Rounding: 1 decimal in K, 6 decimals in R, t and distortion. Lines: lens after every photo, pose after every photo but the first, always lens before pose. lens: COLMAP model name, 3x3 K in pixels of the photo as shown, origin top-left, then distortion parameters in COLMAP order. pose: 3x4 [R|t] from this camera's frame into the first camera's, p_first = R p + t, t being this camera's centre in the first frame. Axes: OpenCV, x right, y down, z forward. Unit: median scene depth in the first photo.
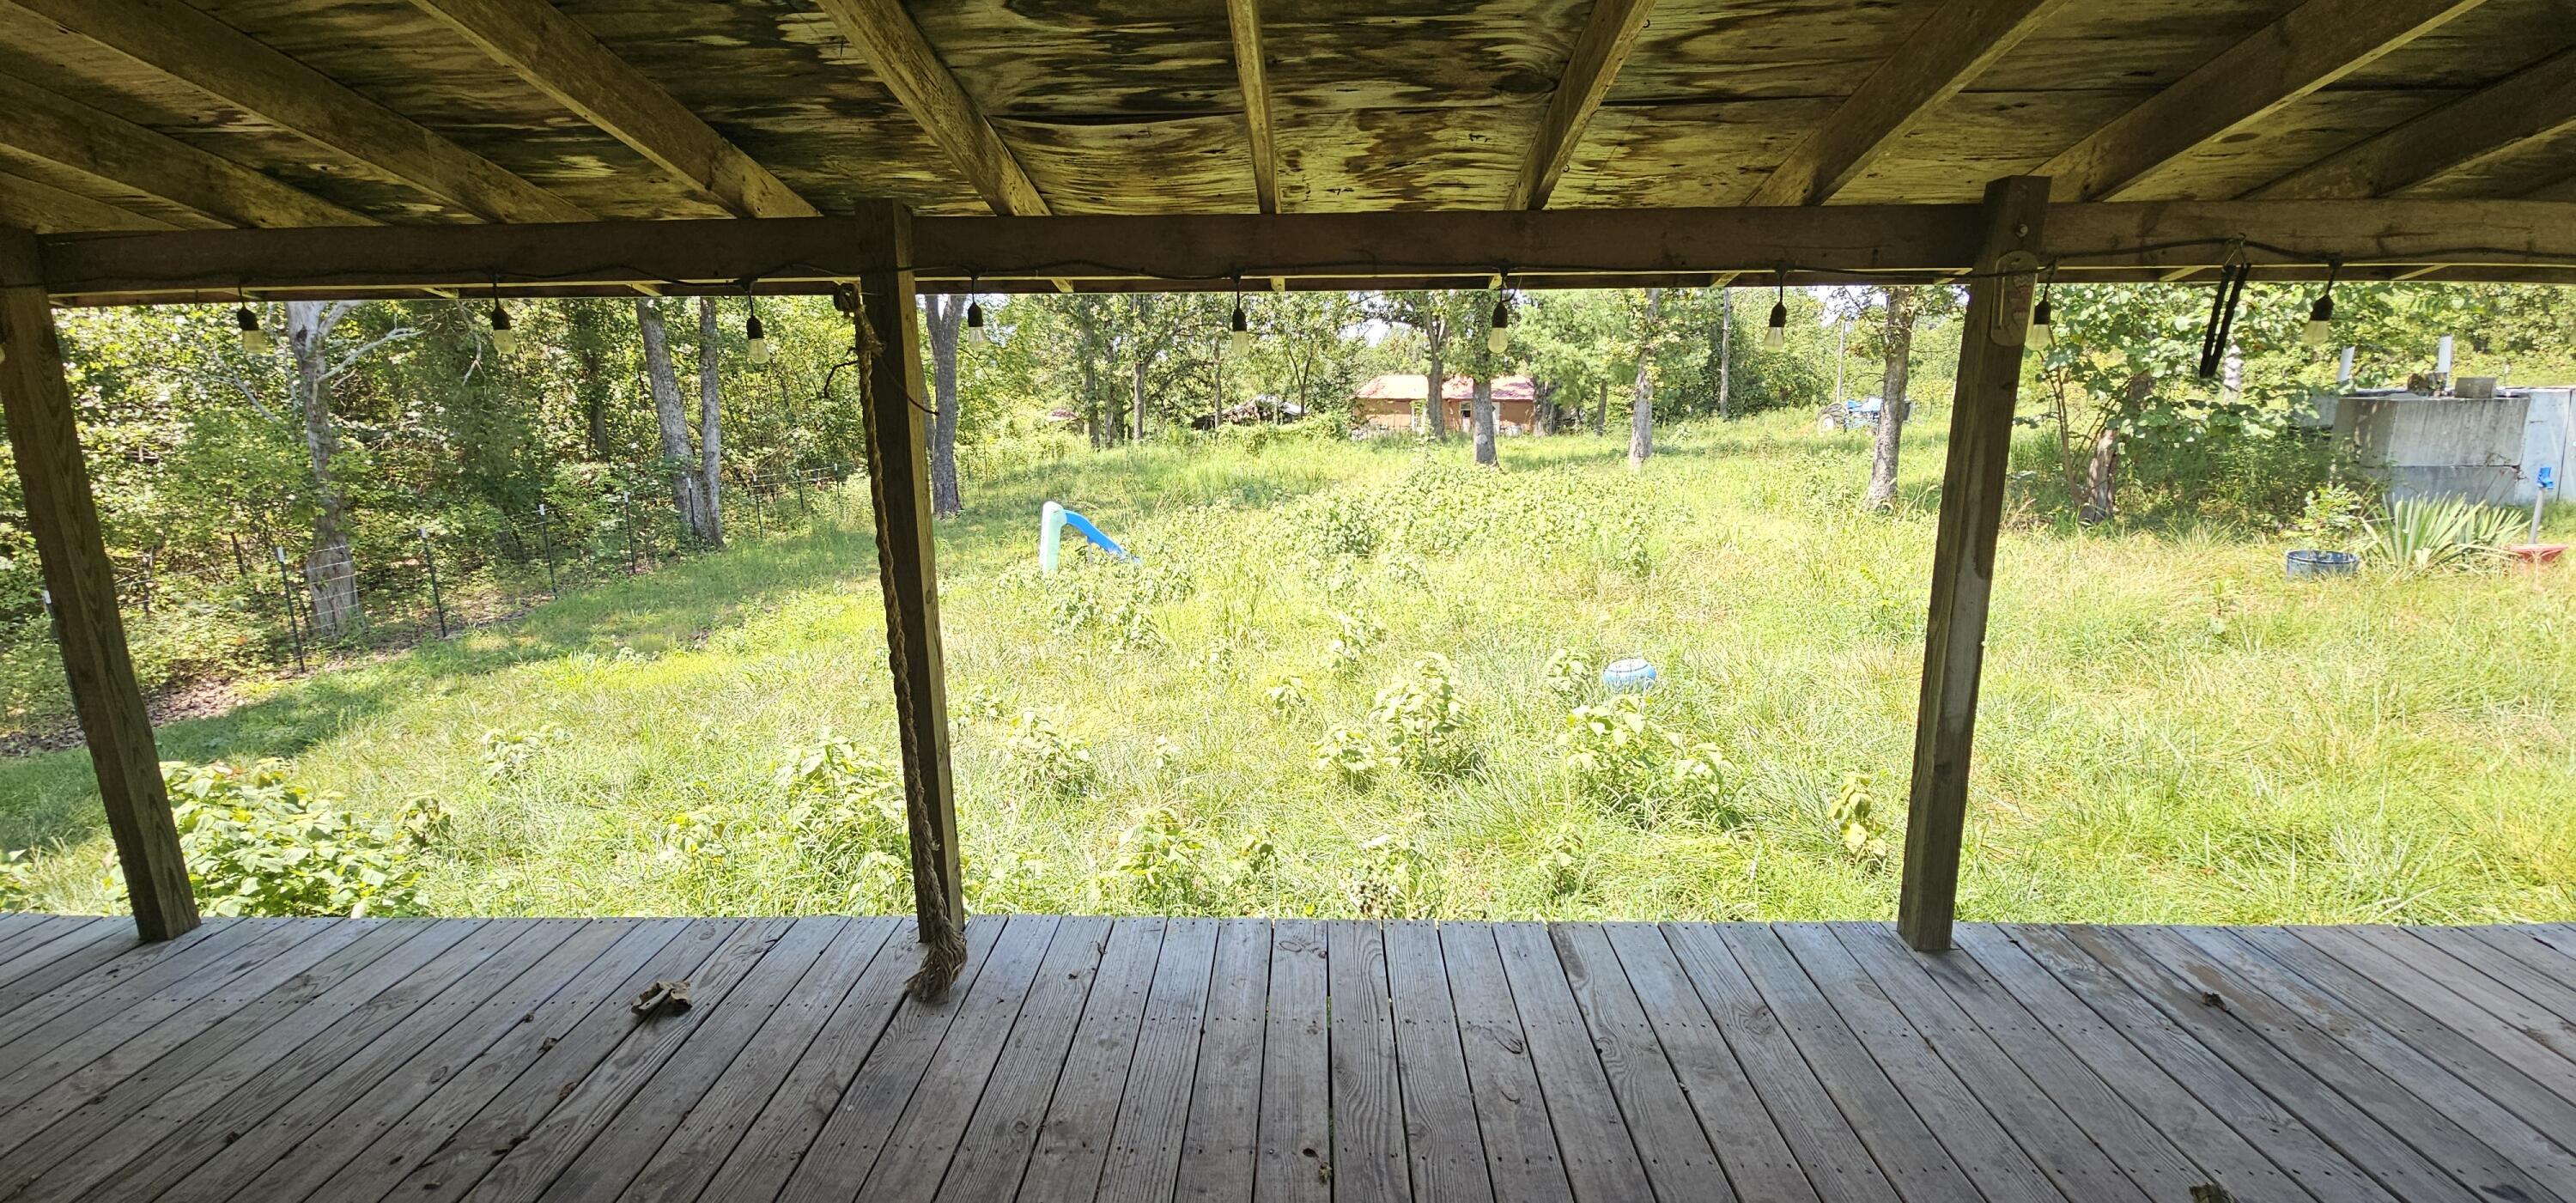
lens RADIAL K [[1058.6, 0, 1285.1], [0, 1058.6, 588.3], [0, 0, 1]] dist [0.012244, -0.008067]
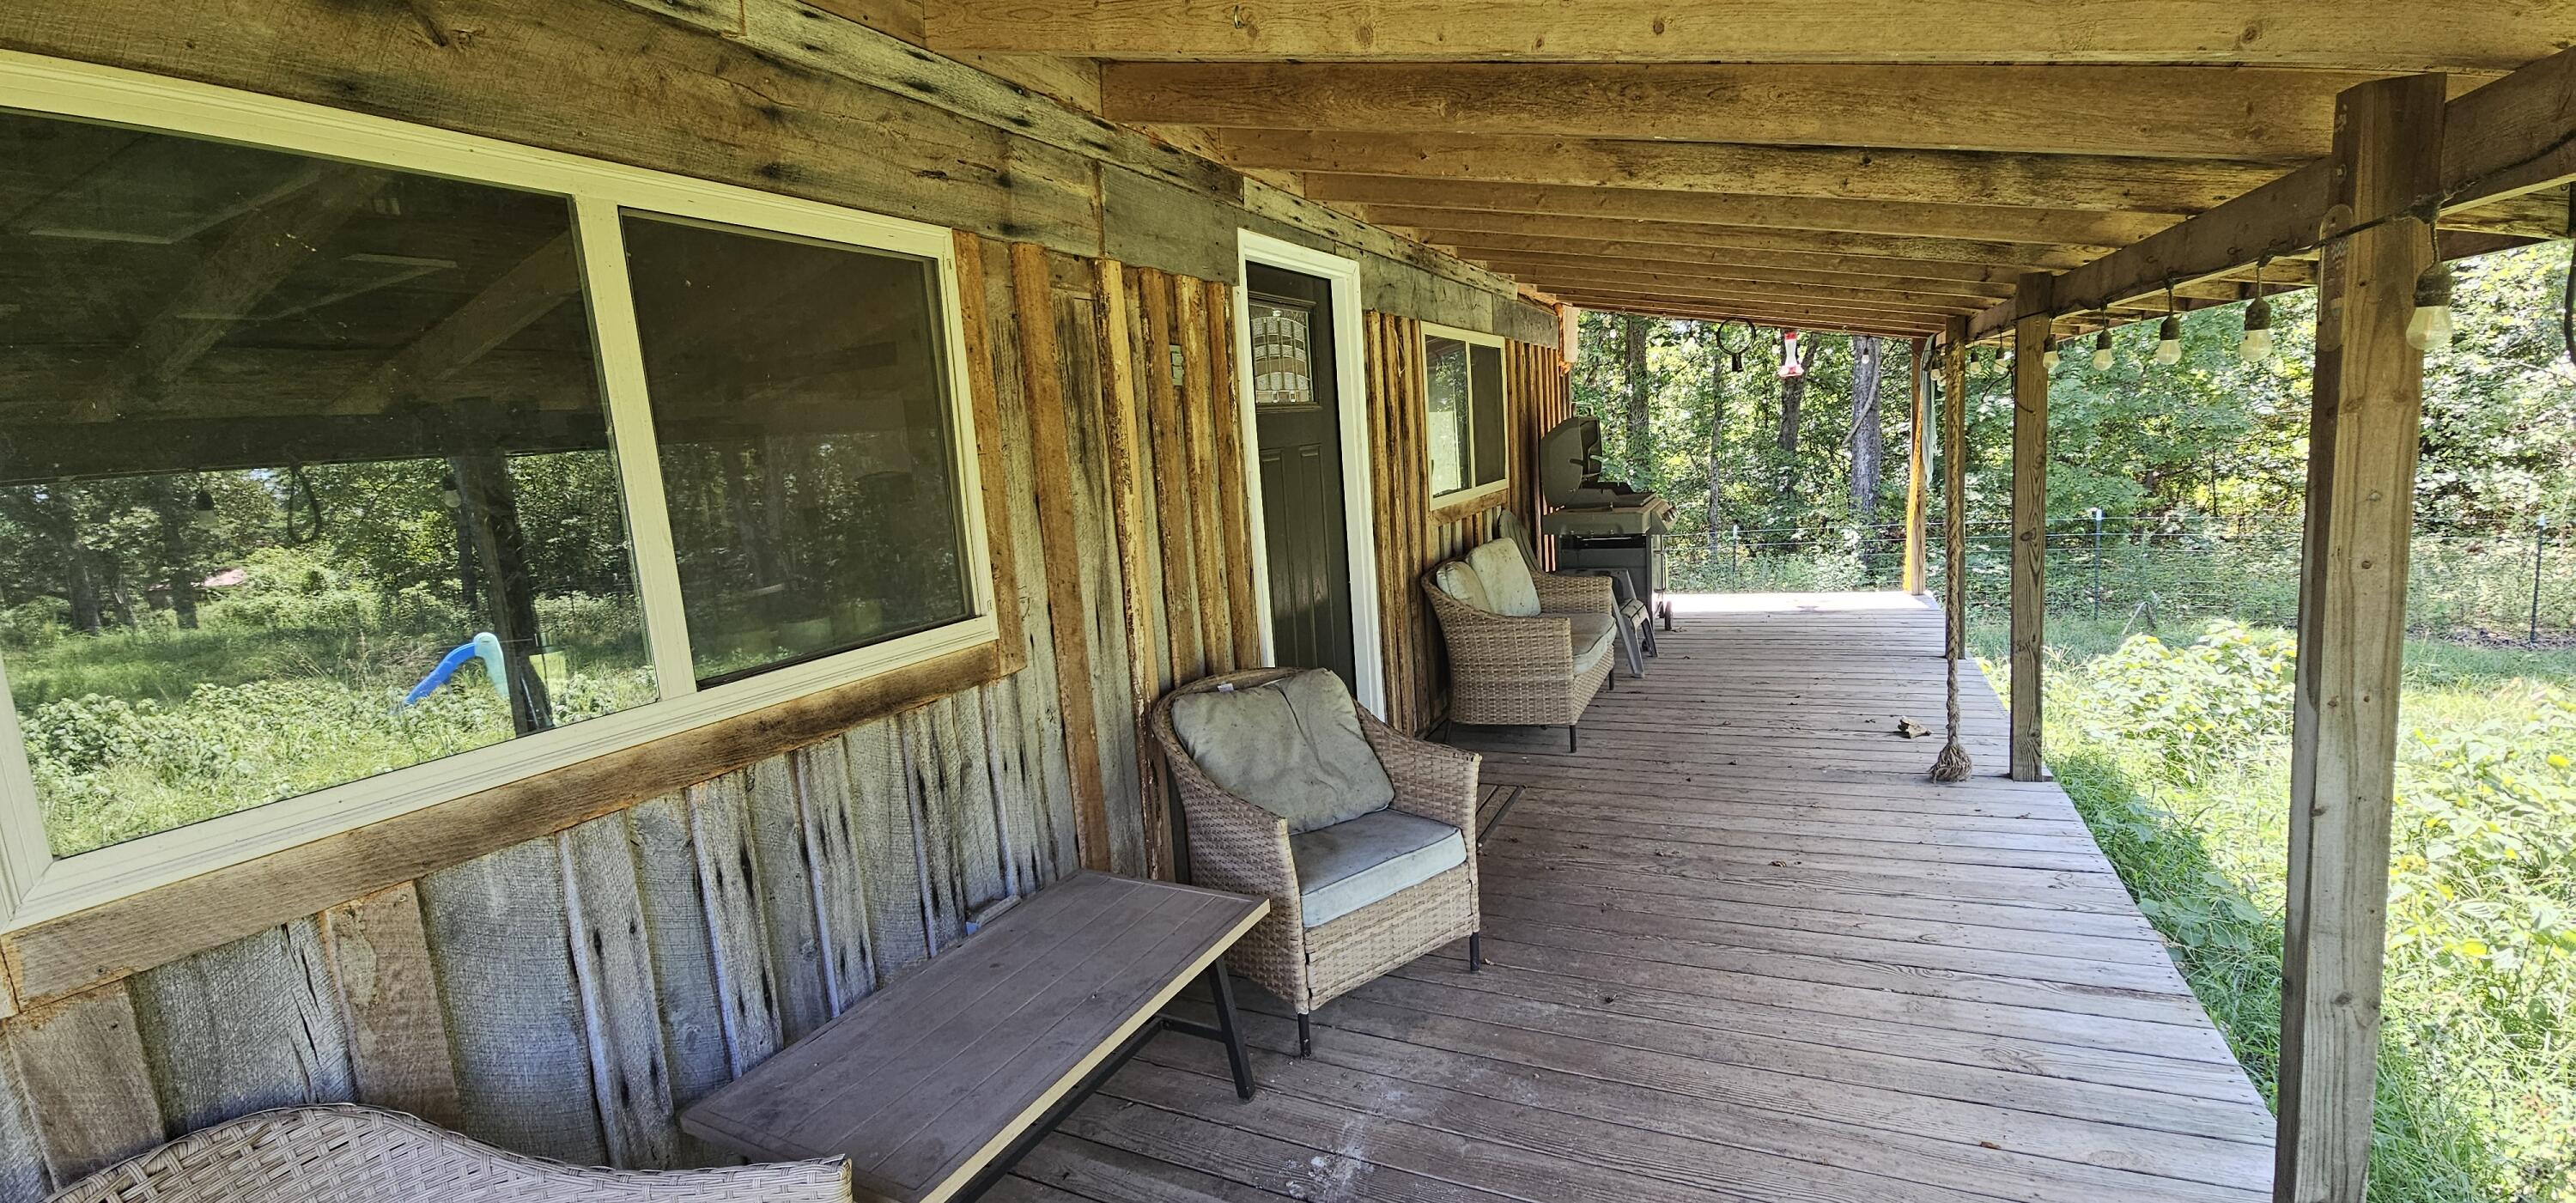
lens RADIAL K [[1058.6, 0, 1285.1], [0, 1058.6, 588.3], [0, 0, 1]] dist [0.012244, -0.008067]
pose [[-0.405604, 0.175611, -0.897021, 1.663822], [-0.094736, 0.968009, 0.232344, -0.208888], [0.909126, 0.179220, -0.375992, 0.724112]]
